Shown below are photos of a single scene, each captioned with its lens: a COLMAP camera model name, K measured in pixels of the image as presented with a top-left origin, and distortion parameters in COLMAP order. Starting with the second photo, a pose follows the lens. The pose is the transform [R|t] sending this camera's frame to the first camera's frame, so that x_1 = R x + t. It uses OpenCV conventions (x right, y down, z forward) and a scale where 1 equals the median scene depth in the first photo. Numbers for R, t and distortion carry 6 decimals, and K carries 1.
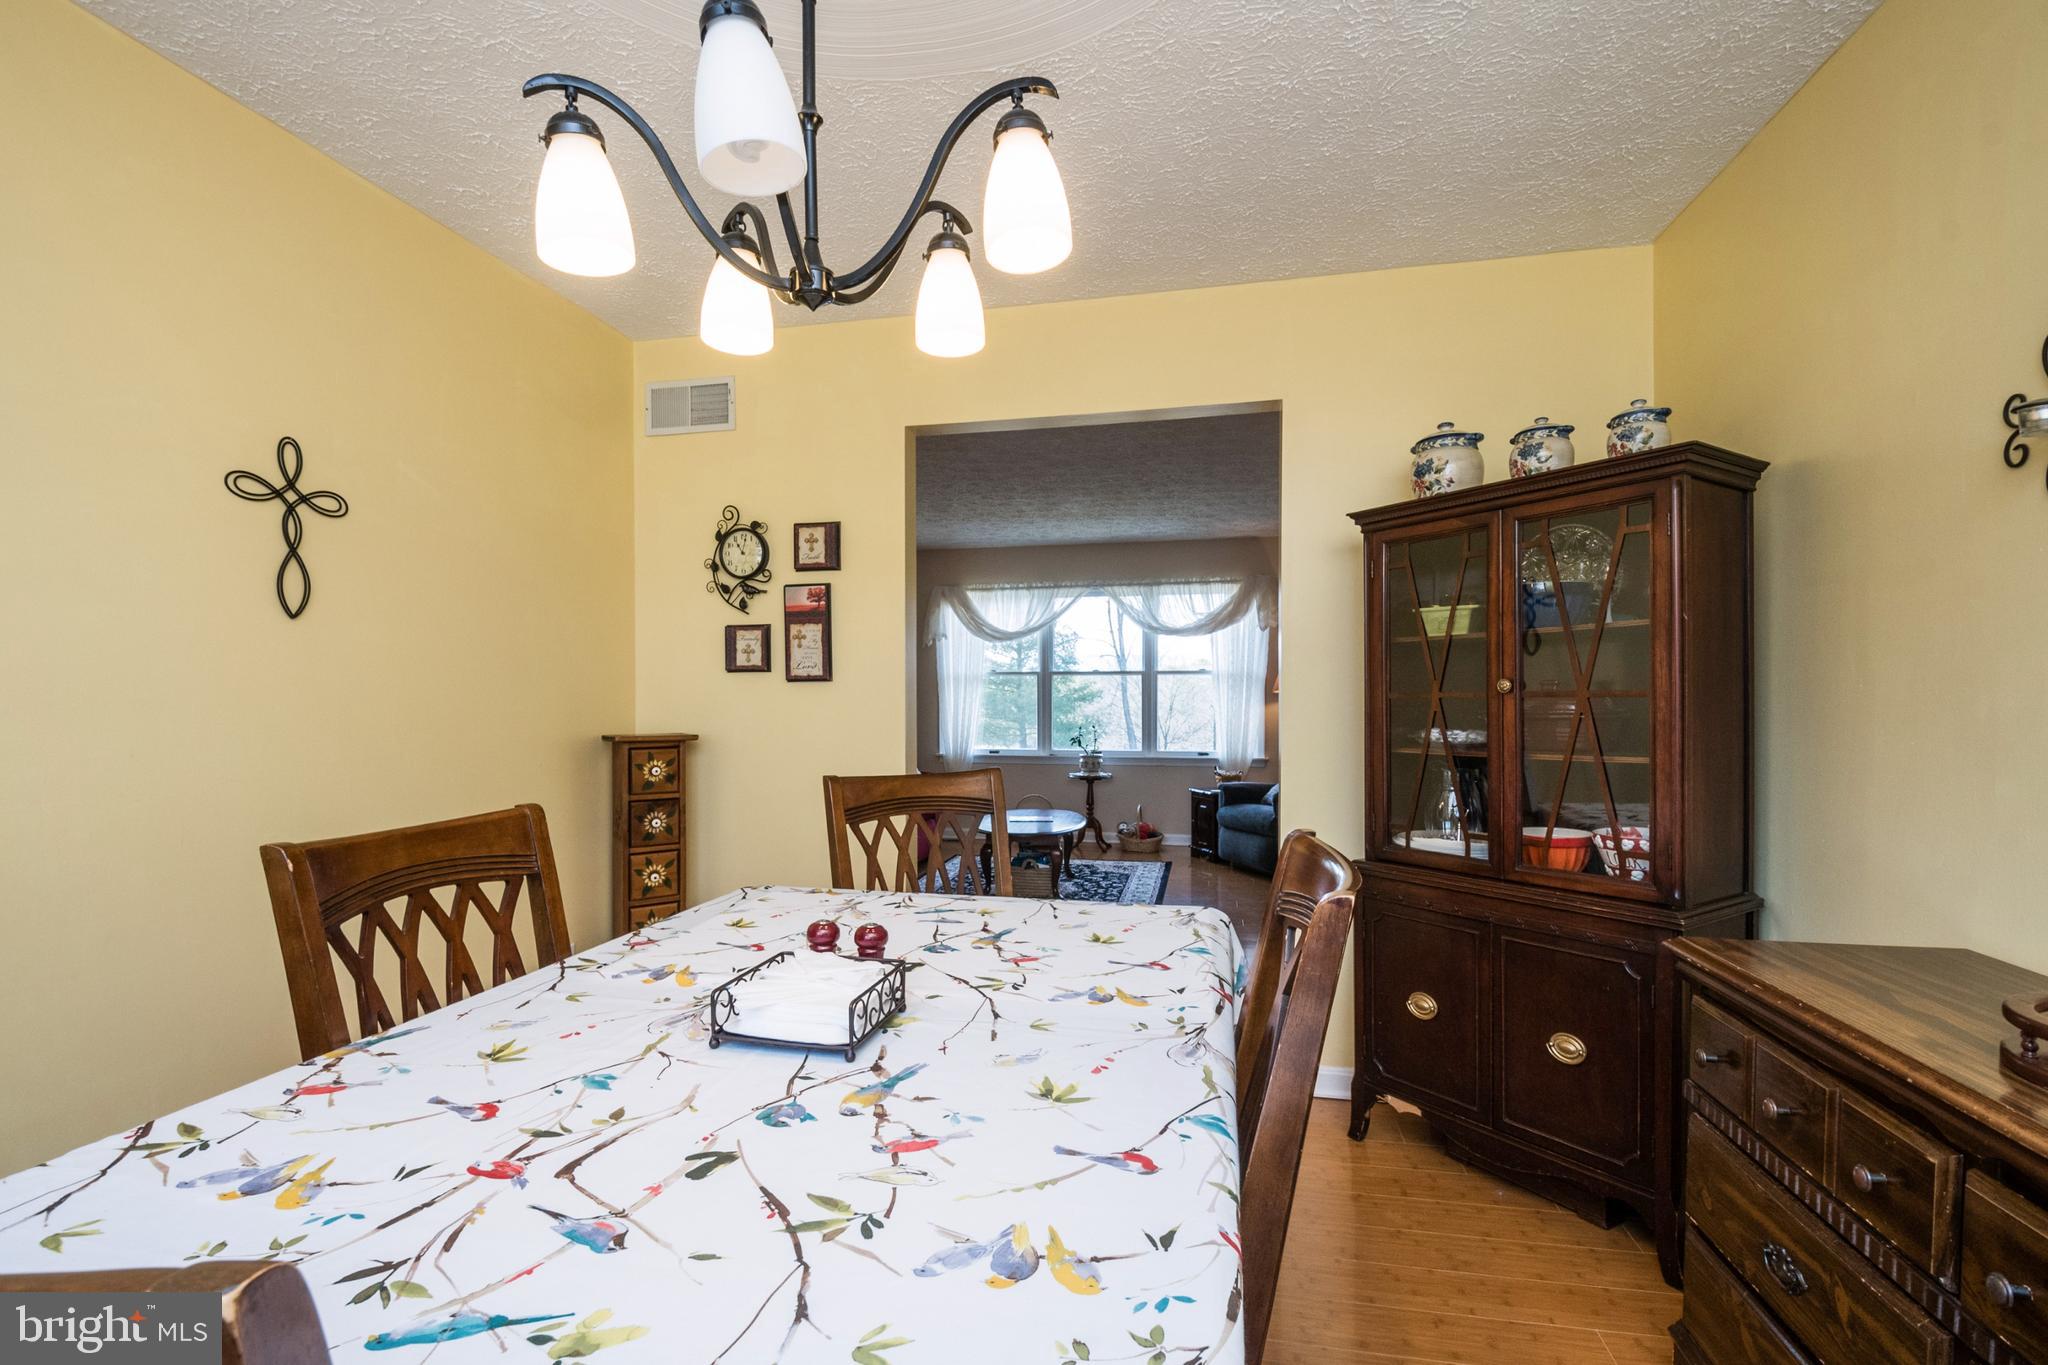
lens RADIAL K [[905.4, 0, 1014.6], [0, 905.4, 699.8], [0, 0, 1]] dist [-0.001060, -0.007905]
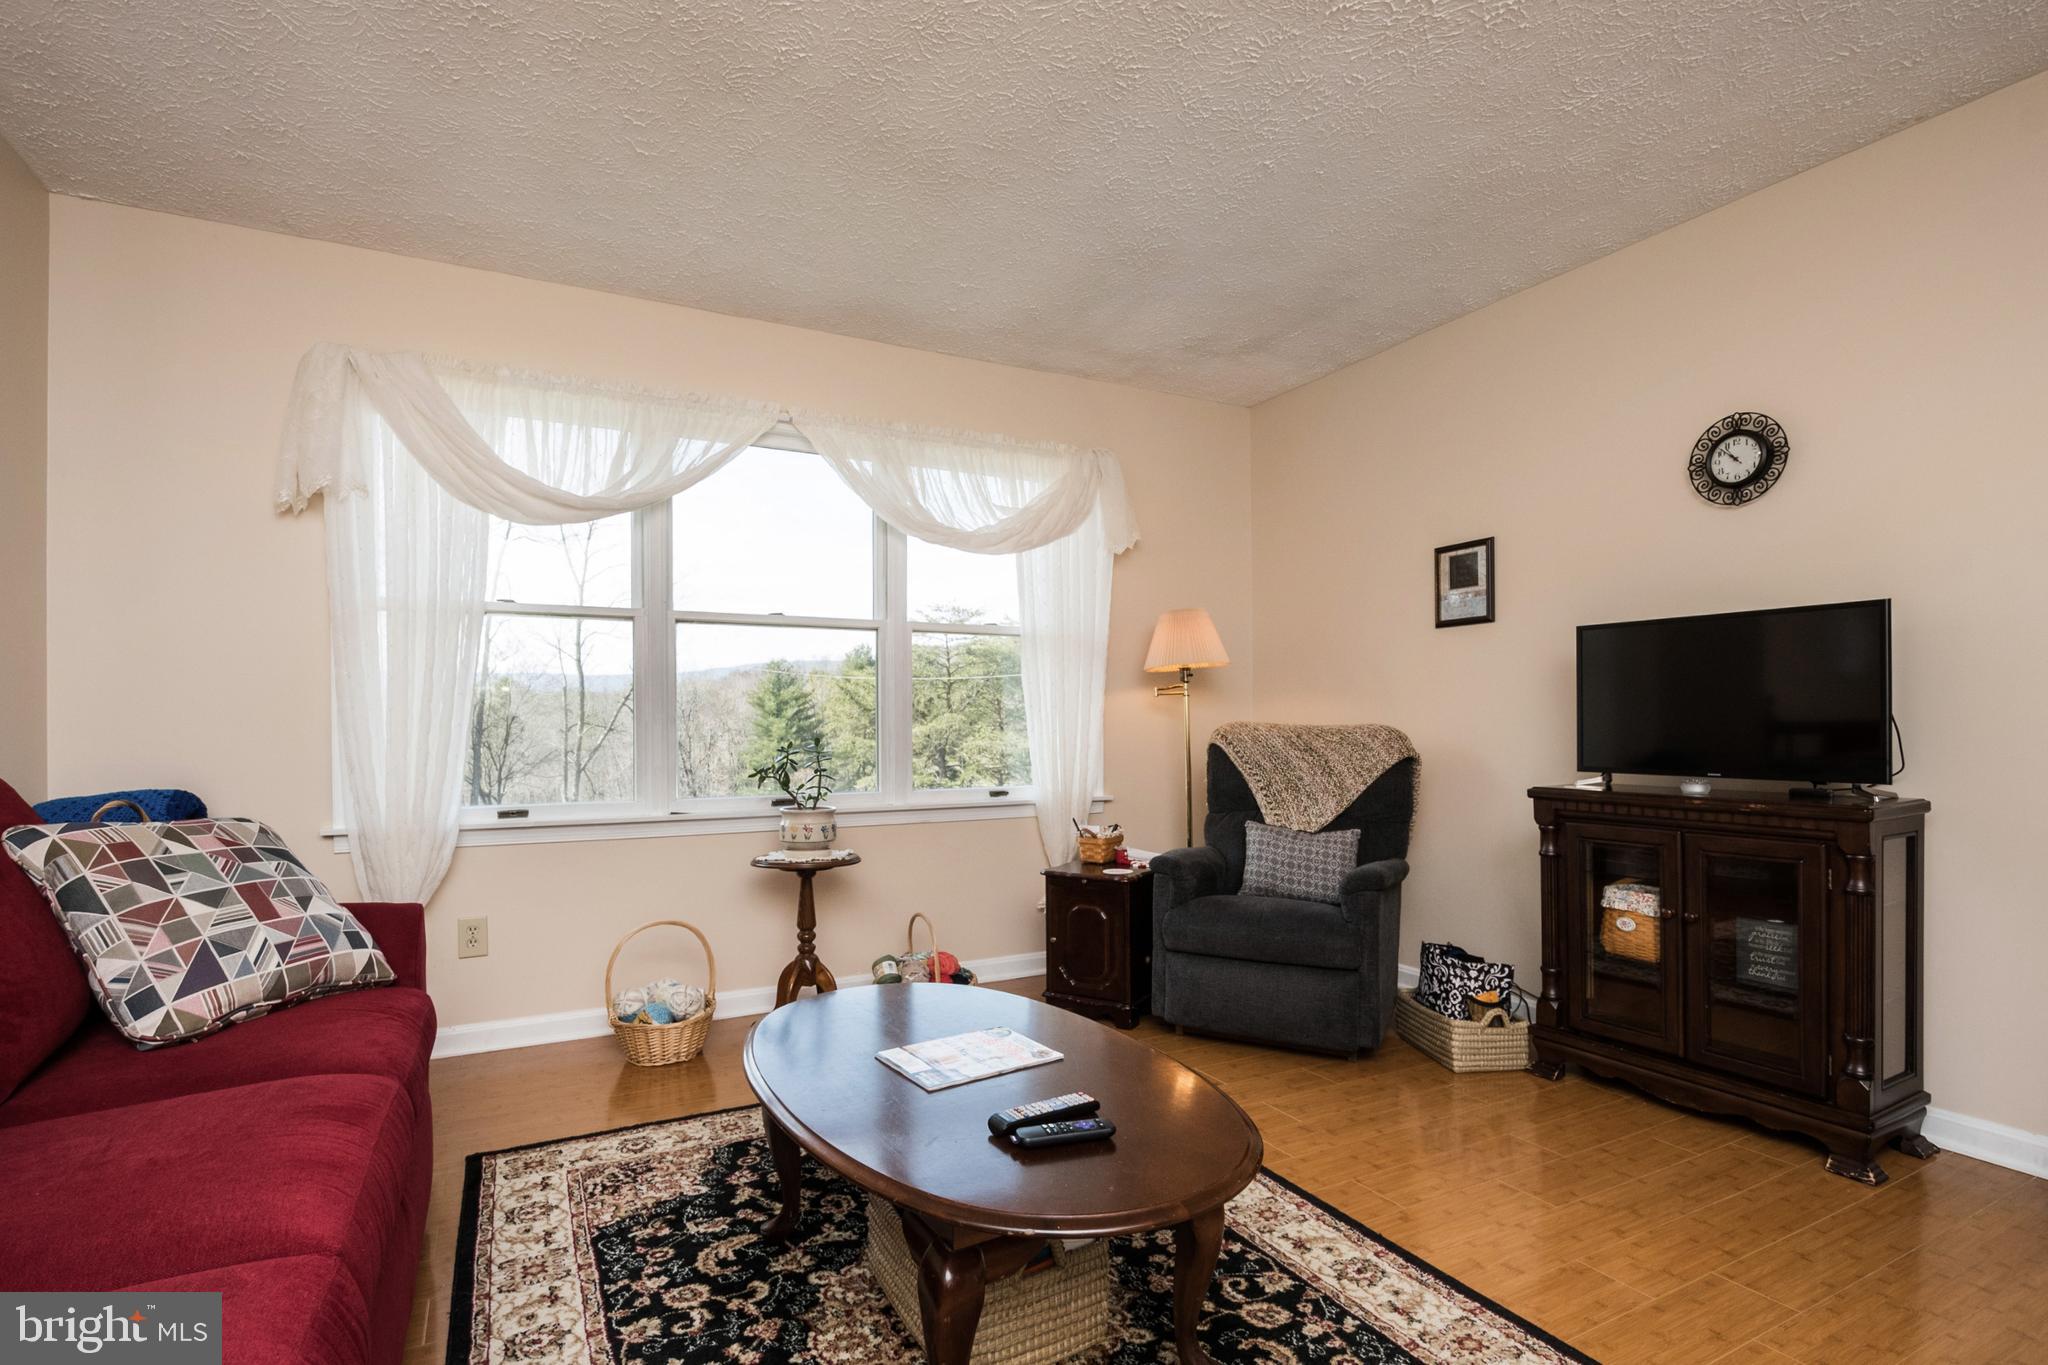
lens RADIAL K [[986.0, 0, 1028.8], [0, 986.0, 731.6], [0, 0, 1]] dist [-0.000066, -0.000280]
pose [[0.762950, -0.008854, 0.646397, -0.132157], [0.004315, 0.999954, 0.008603, 0.020872], [-0.646443, -0.003775, 0.762953, 0.570872]]
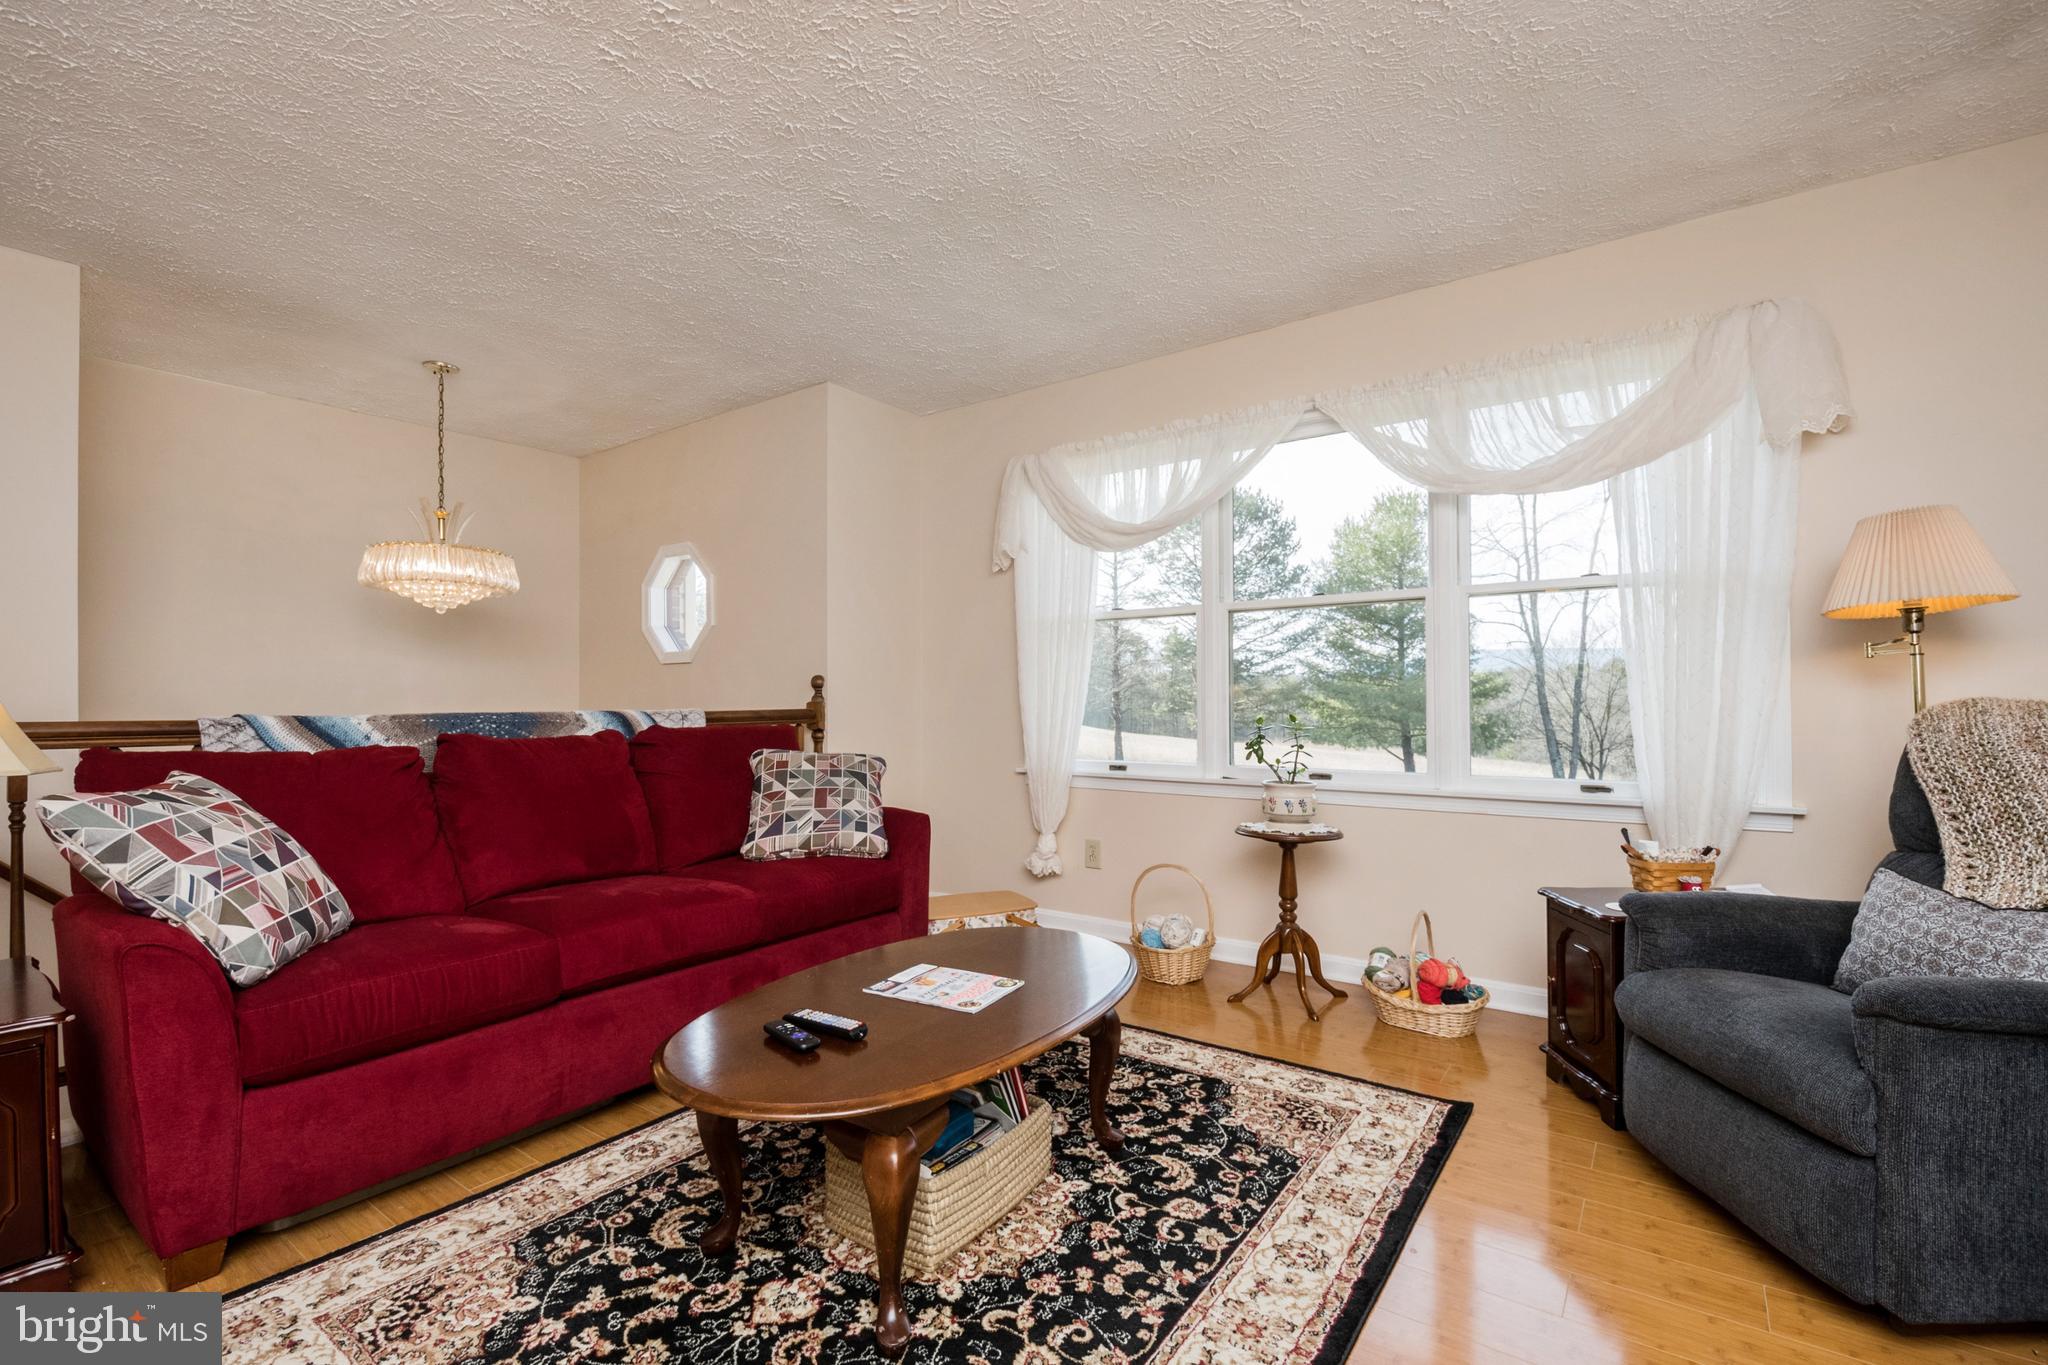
lens RADIAL K [[905.4, 0, 1014.6], [0, 905.4, 699.8], [0, 0, 1]] dist [-0.001060, -0.007905]
pose [[0.914855, -0.004262, -0.403761, 0.135639], [0.004443, 0.999990, -0.000488, 0.019849], [0.403759, -0.001347, 0.914864, 0.534527]]
